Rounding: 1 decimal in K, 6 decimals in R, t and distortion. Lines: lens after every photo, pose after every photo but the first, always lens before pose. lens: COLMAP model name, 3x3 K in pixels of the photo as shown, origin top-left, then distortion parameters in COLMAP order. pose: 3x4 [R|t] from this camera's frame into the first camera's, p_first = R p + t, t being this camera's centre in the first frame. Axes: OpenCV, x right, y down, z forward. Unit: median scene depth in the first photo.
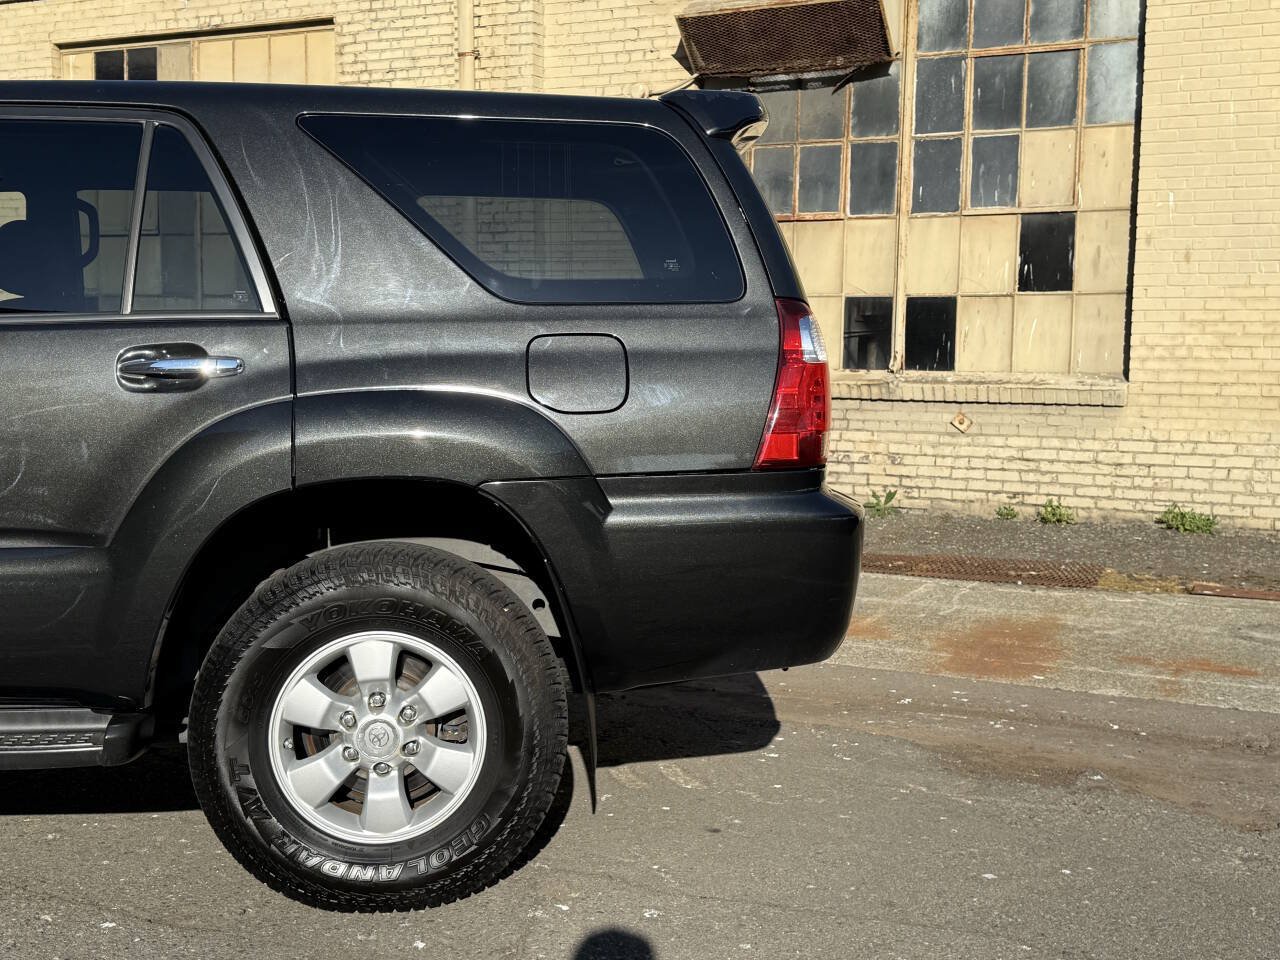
lens RADIAL K [[1527.8, 0, 636.4], [0, 1527.8, 481.2], [0, 0, 1]] dist [0.238067, -0.578753]
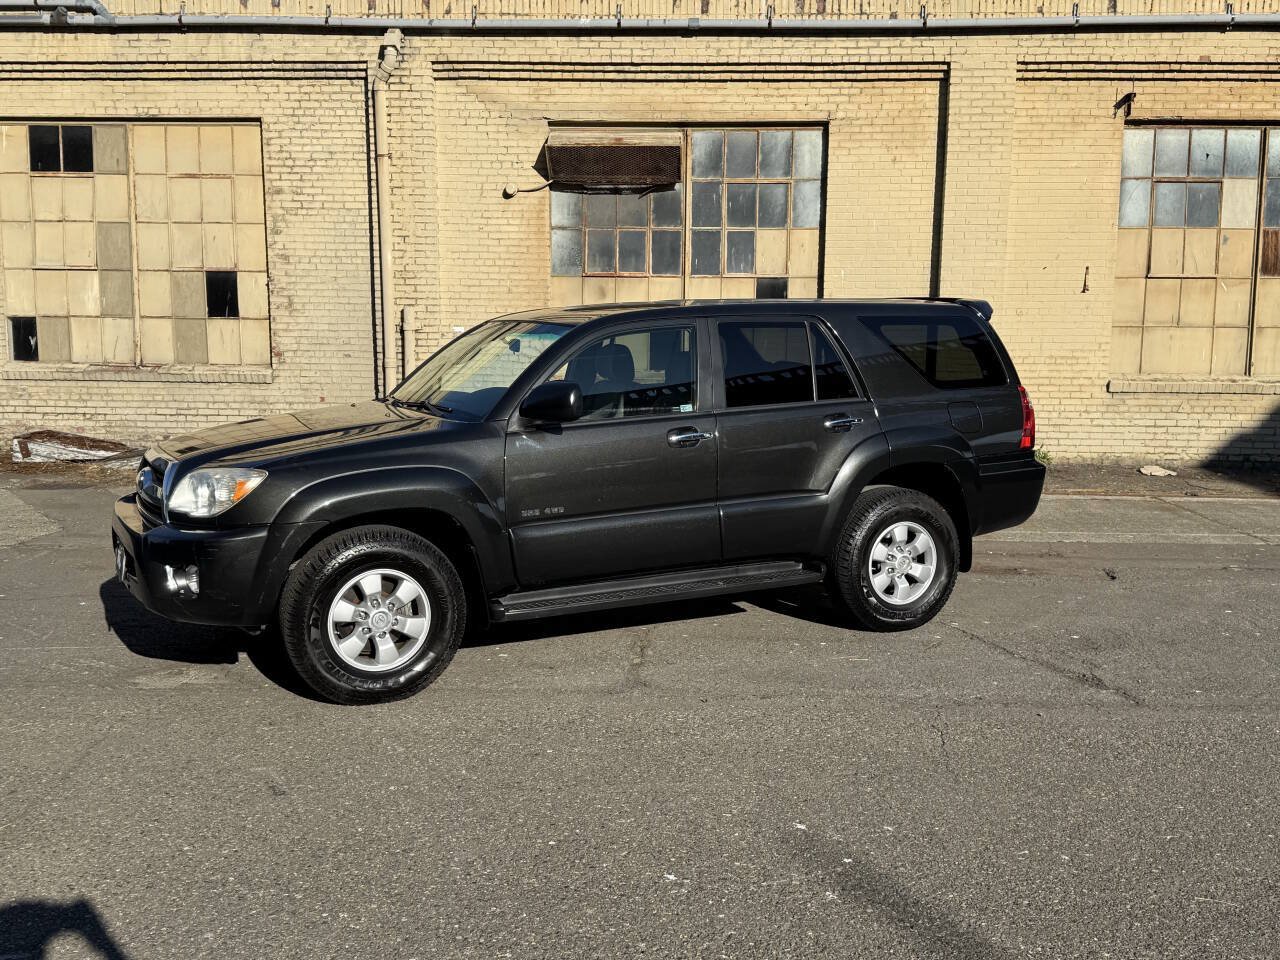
lens RADIAL K [[1275.0, 0, 640.1], [0, 1275.0, 482.8], [0, 0, 1]] dist [0.190345, -0.413150]
pose [[0.914763, -0.058762, 0.399696, -0.438713], [0.039079, 0.997596, 0.057225, -0.033064], [-0.402097, -0.036728, 0.914860, -0.239974]]
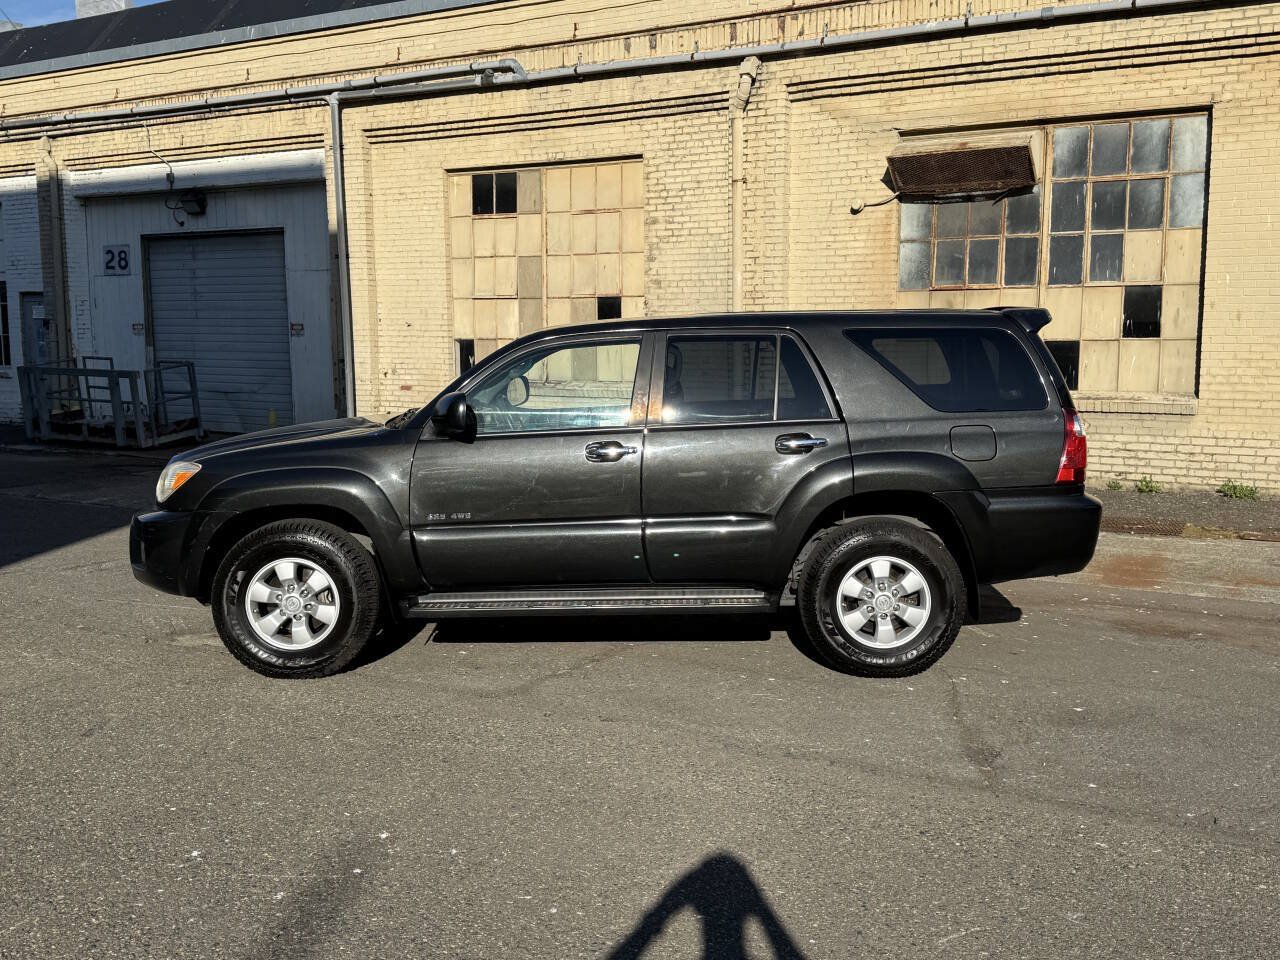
lens RADIAL K [[1271.2, 0, 644.9], [0, 1271.2, 482.4], [0, 0, 1]] dist [0.194696, -0.419491]
pose [[0.996933, -0.003698, -0.078176, -0.115676], [0.006021, 0.999547, 0.029500, -0.022126], [0.078032, -0.029880, 0.996503, -0.286982]]
